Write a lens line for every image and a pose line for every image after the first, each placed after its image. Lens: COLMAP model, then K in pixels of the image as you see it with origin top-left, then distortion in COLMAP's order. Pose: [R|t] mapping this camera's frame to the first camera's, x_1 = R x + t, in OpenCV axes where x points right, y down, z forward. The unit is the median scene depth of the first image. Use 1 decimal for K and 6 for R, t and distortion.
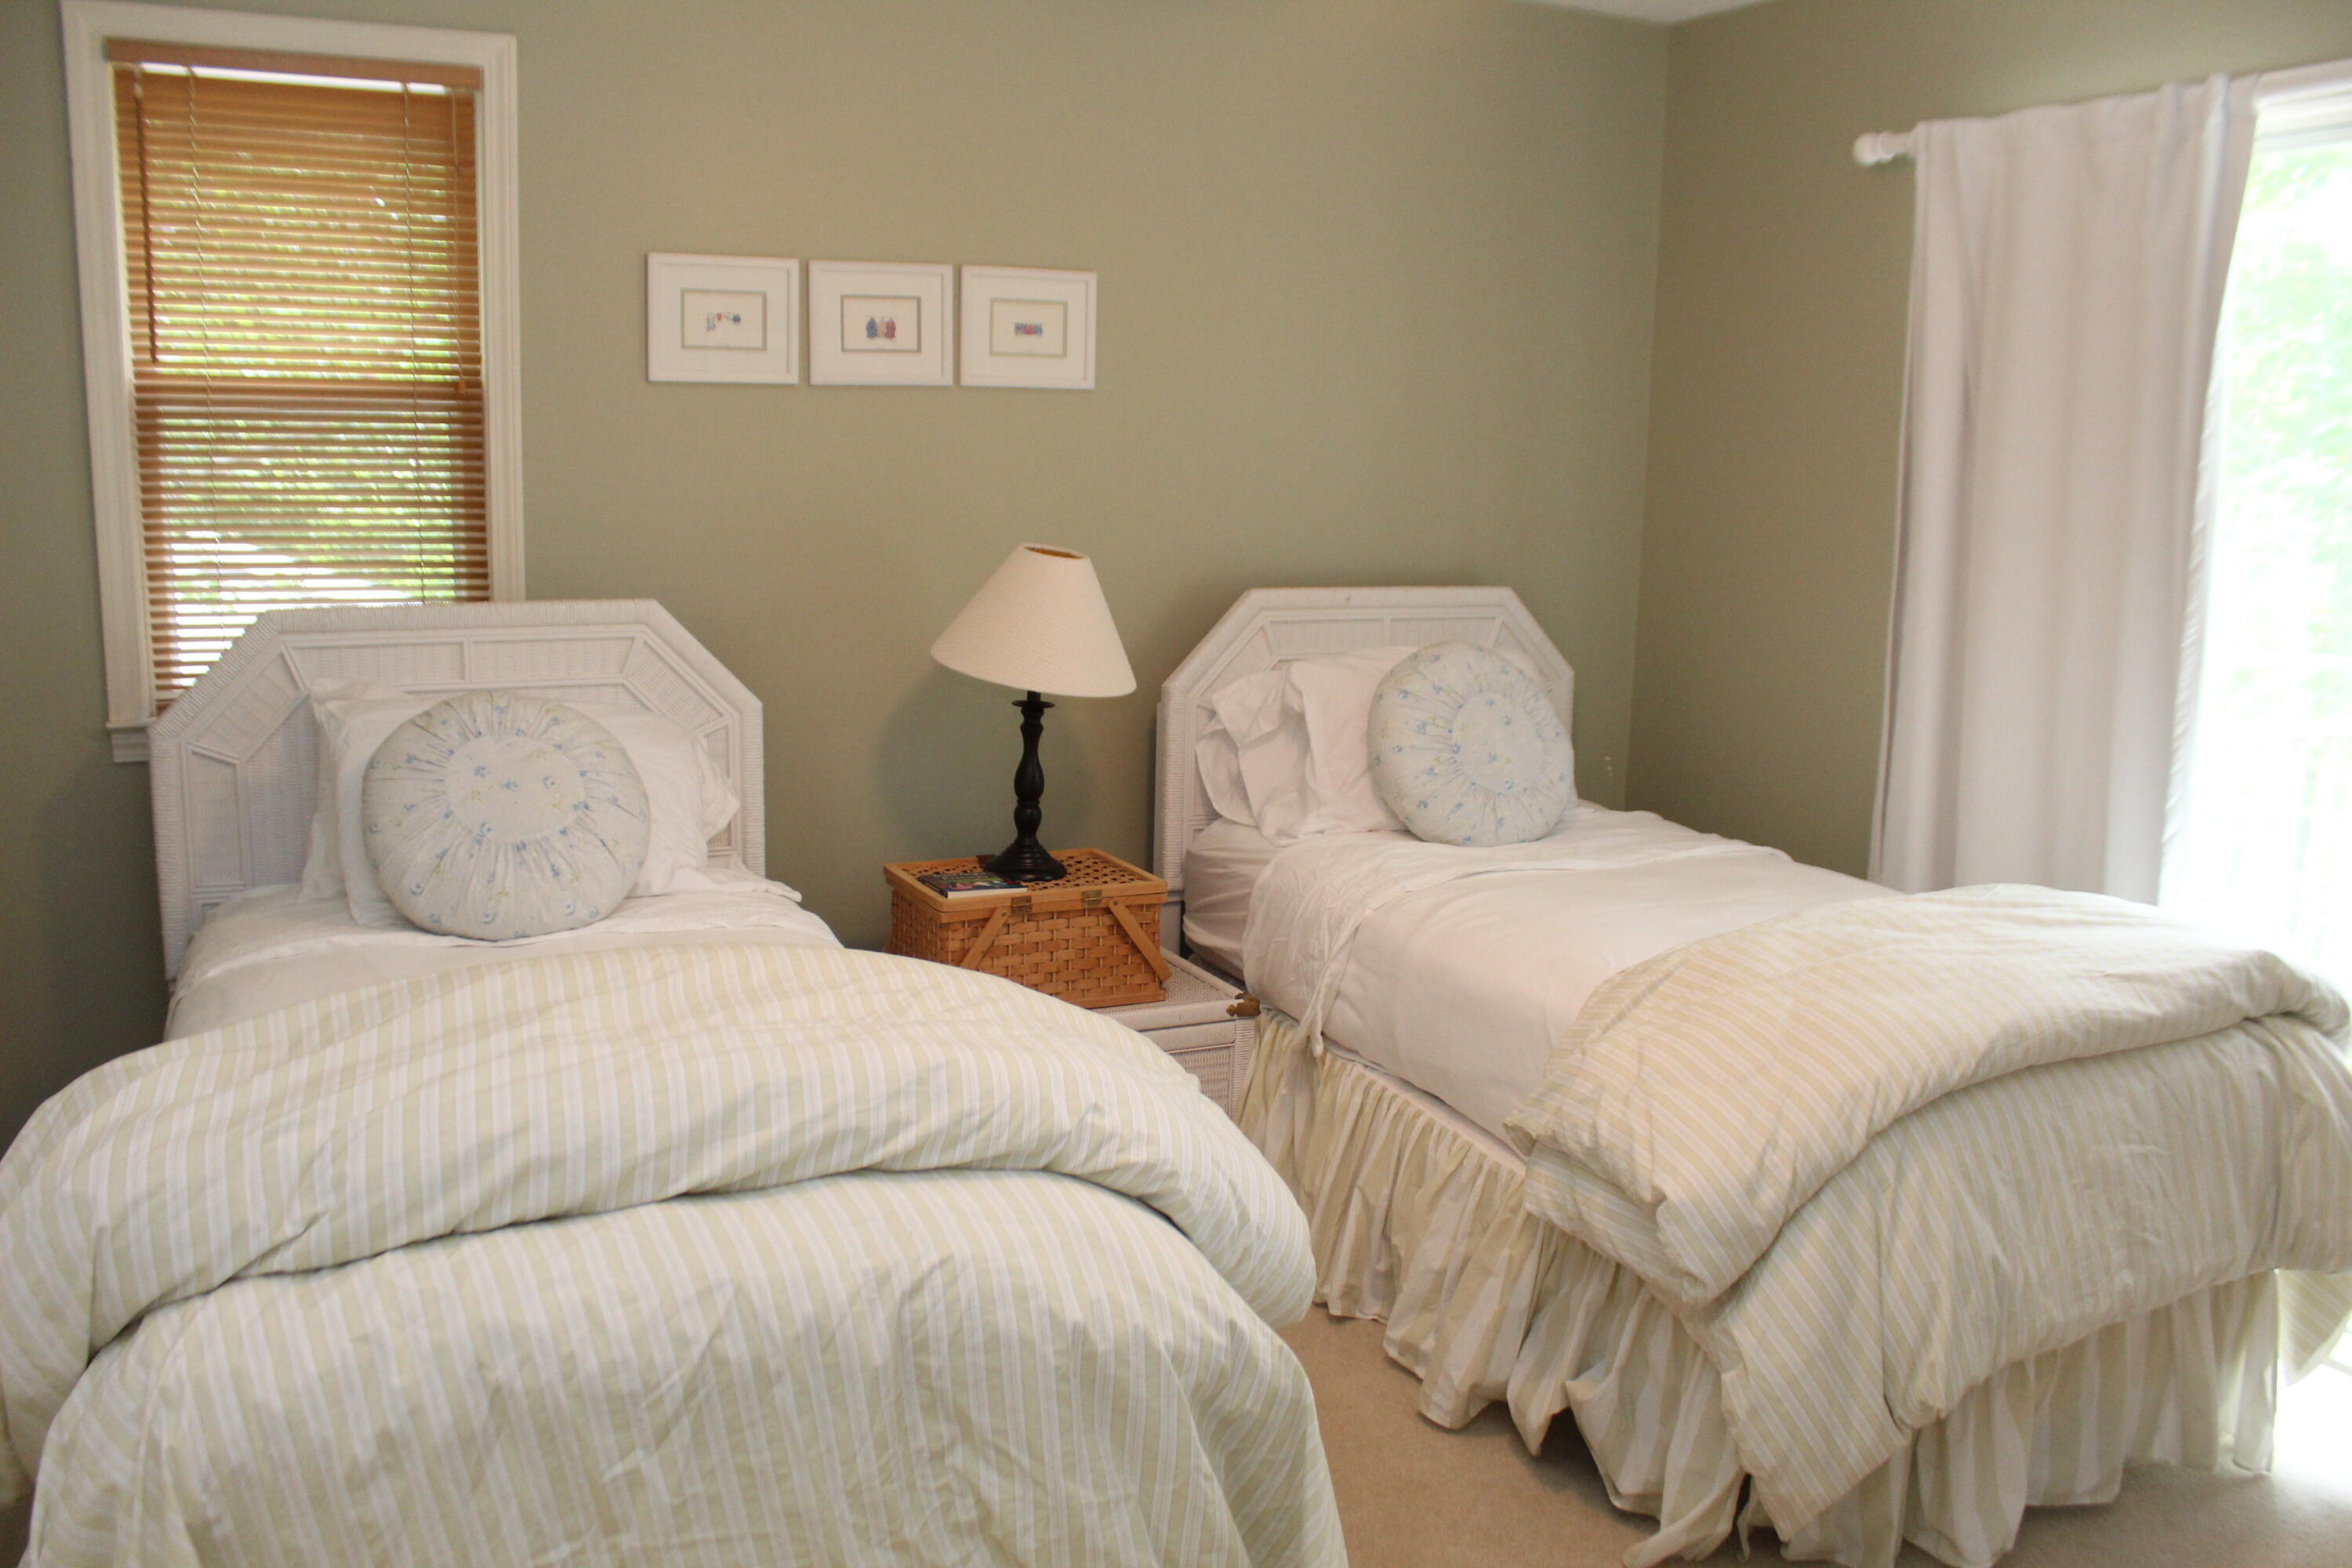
lens RADIAL K [[1939.5, 0, 1142.2], [0, 1939.5, 833.3], [0, 0, 1]] dist [-0.172341, 0.149080]
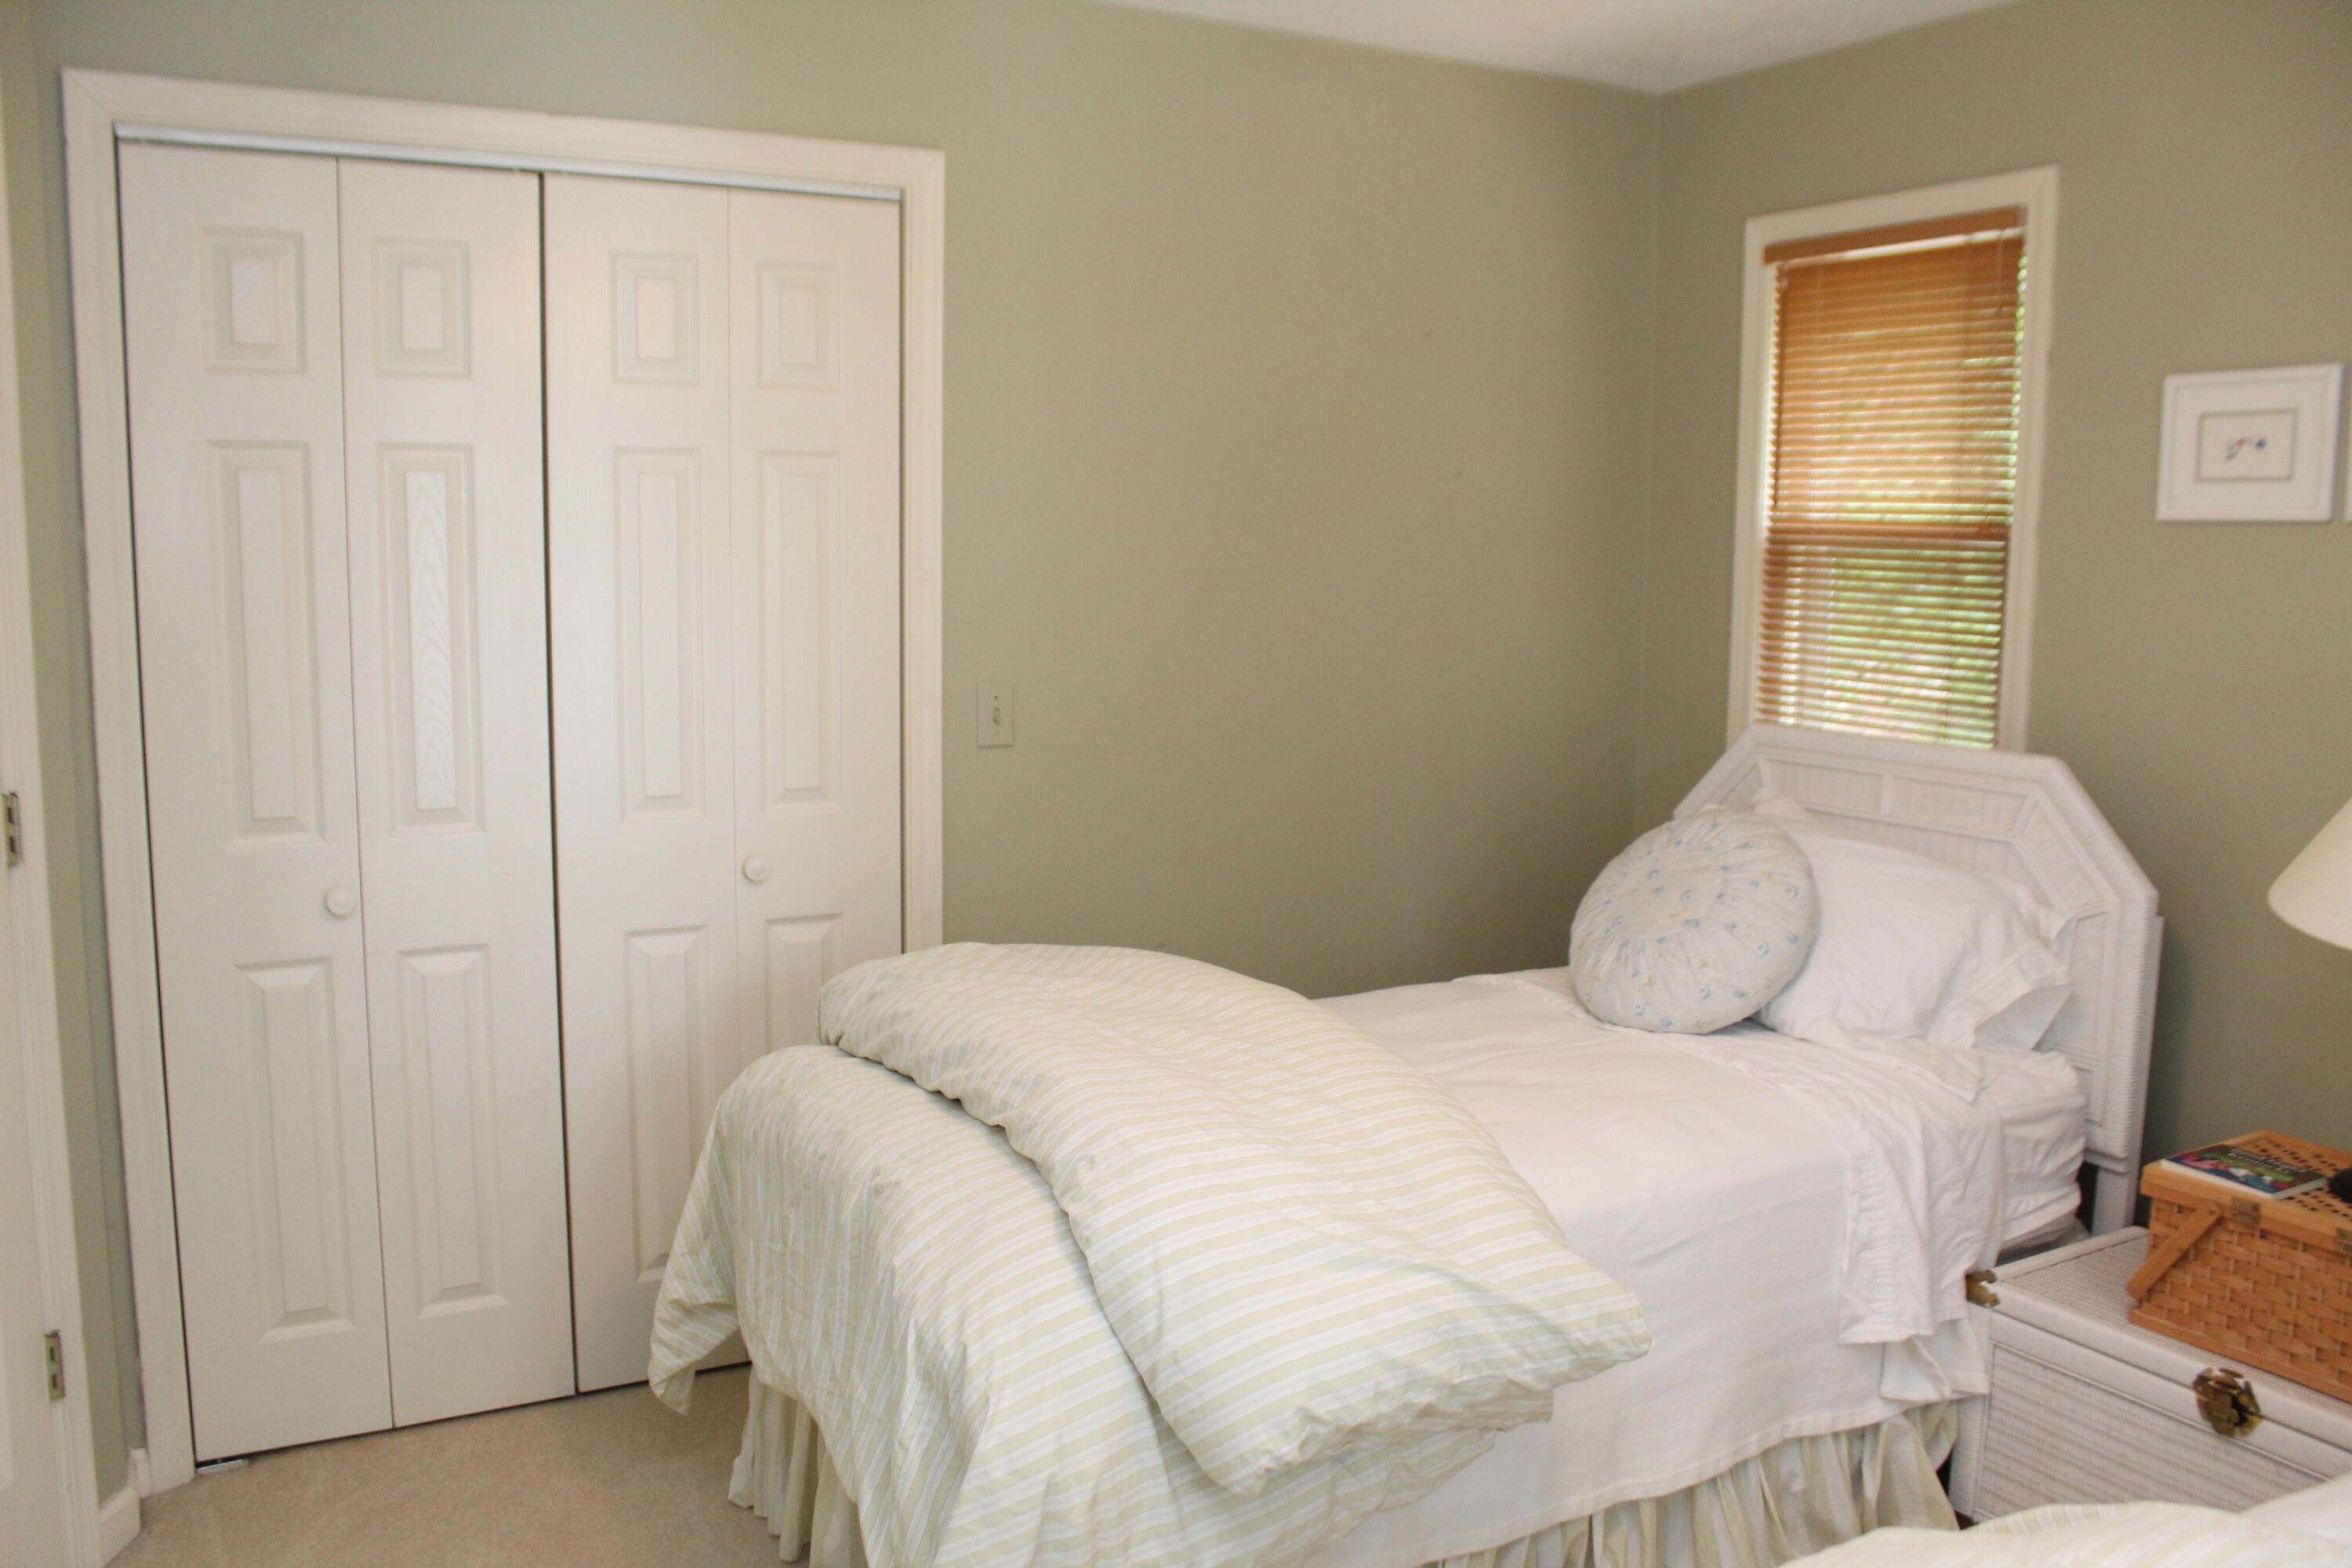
lens RADIAL K [[1939.5, 0, 1142.2], [0, 1939.5, 833.3], [0, 0, 1]] dist [-0.172341, 0.149080]
pose [[0.063830, 0.130456, -0.989397, 0.629175], [-0.198983, 0.973175, 0.115480, -0.107302], [0.977922, 0.189502, 0.088076, 0.516875]]
